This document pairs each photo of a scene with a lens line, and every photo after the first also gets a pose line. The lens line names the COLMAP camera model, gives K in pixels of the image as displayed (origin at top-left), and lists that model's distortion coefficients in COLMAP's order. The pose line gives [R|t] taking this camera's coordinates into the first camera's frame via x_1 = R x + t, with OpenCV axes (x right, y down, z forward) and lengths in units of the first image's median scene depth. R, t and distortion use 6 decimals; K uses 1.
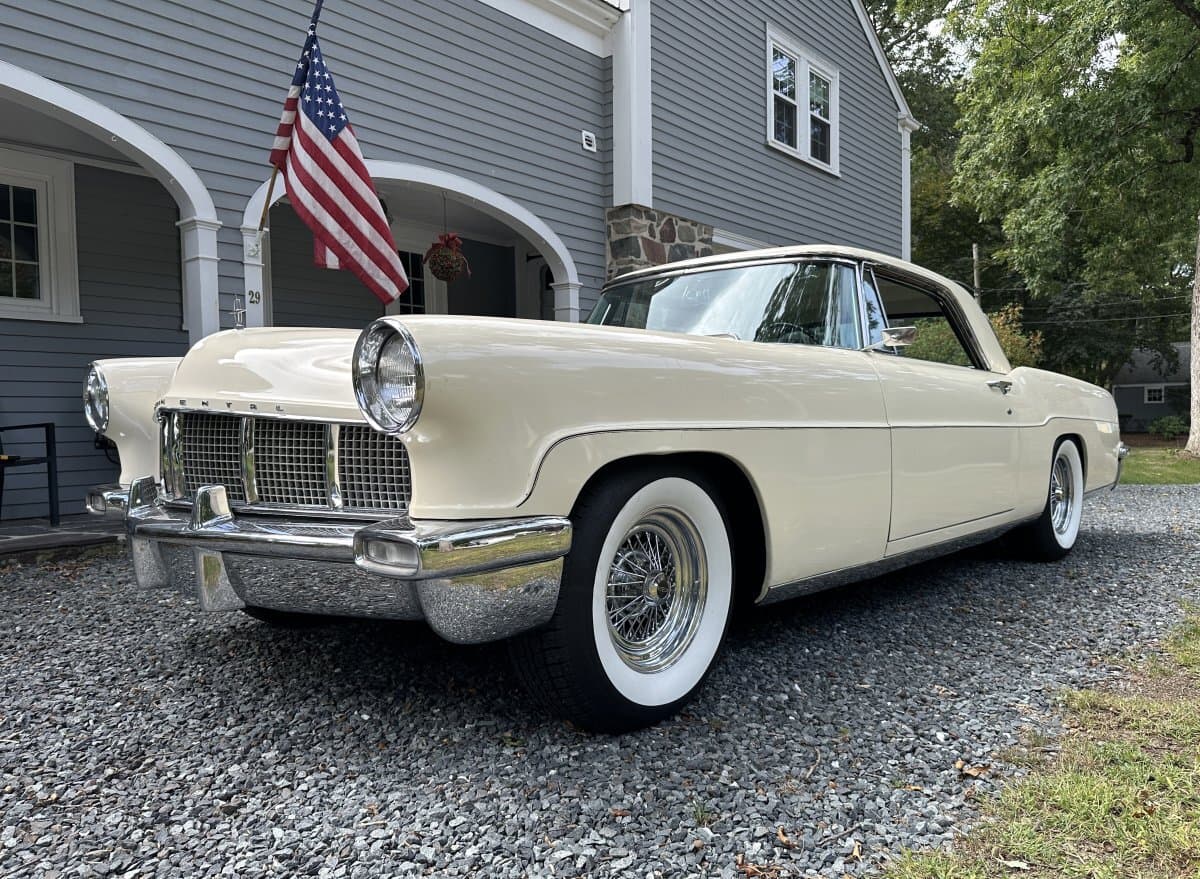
lens RADIAL K [[879.6, 0, 603.7], [0, 879.6, 446.0], [0, 0, 1]] dist [0.004250, -0.007045]
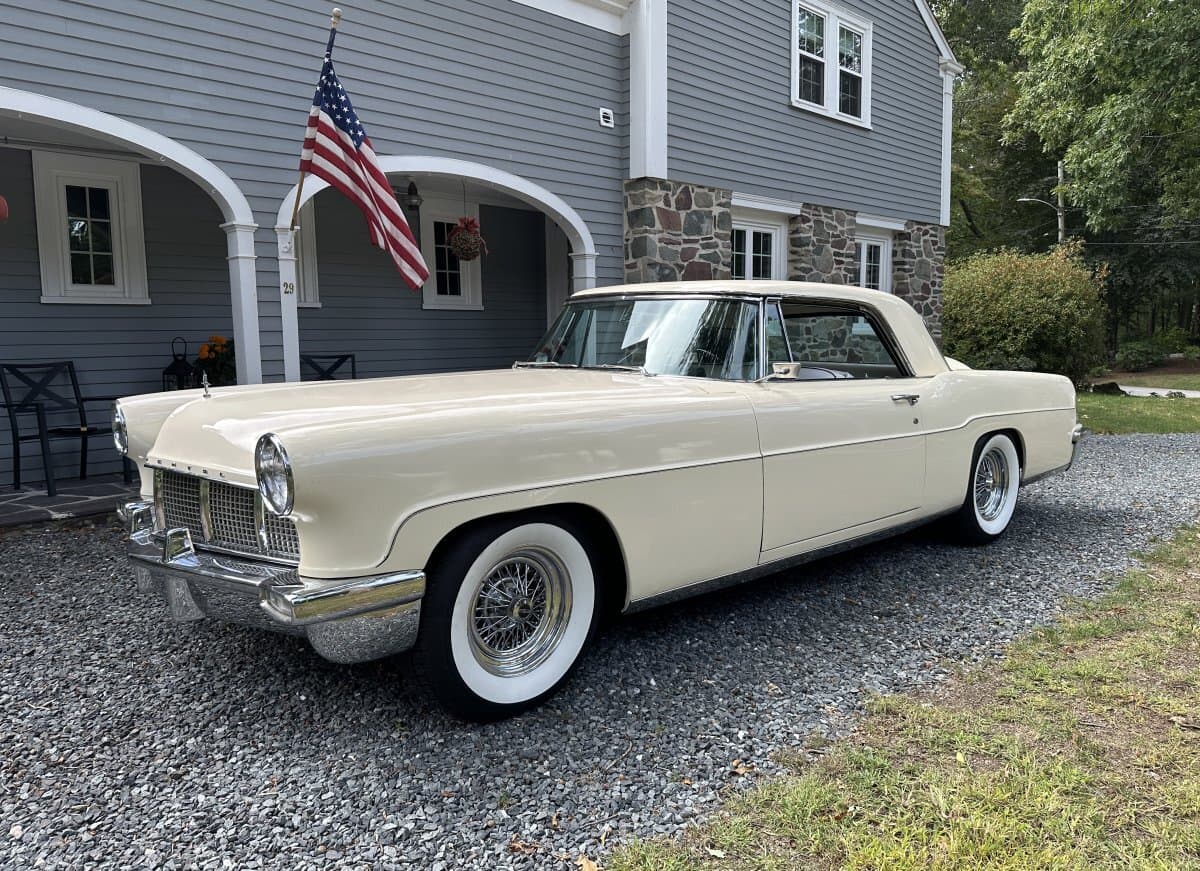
lens RADIAL K [[863.5, 0, 596.6], [0, 863.5, 411.0], [0, 0, 1]] dist [0.002526, -0.003262]
pose [[0.995155, 0.010414, -0.097770, 0.261728], [-0.004861, 0.998371, 0.056857, -0.176809], [0.098202, -0.056106, 0.993584, -0.190341]]
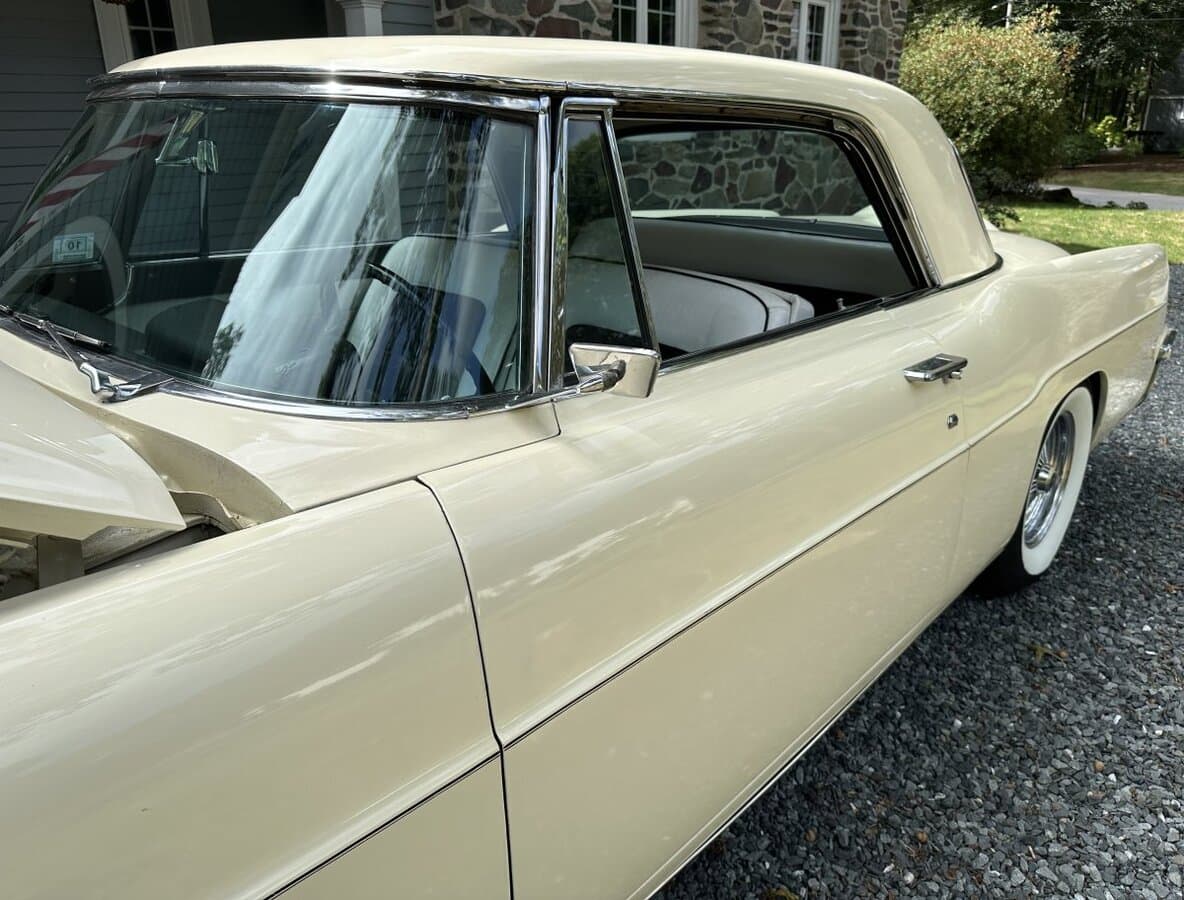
lens RADIAL K [[911.7, 0, 639.1], [0, 911.7, 452.9], [0, 0, 1]] dist [0.008069, -0.011753]
pose [[0.998818, -0.001938, 0.048573, 0.428422], [-0.013396, 0.949545, 0.313343, -0.266723], [-0.046730, -0.313624, 0.948397, 0.851312]]
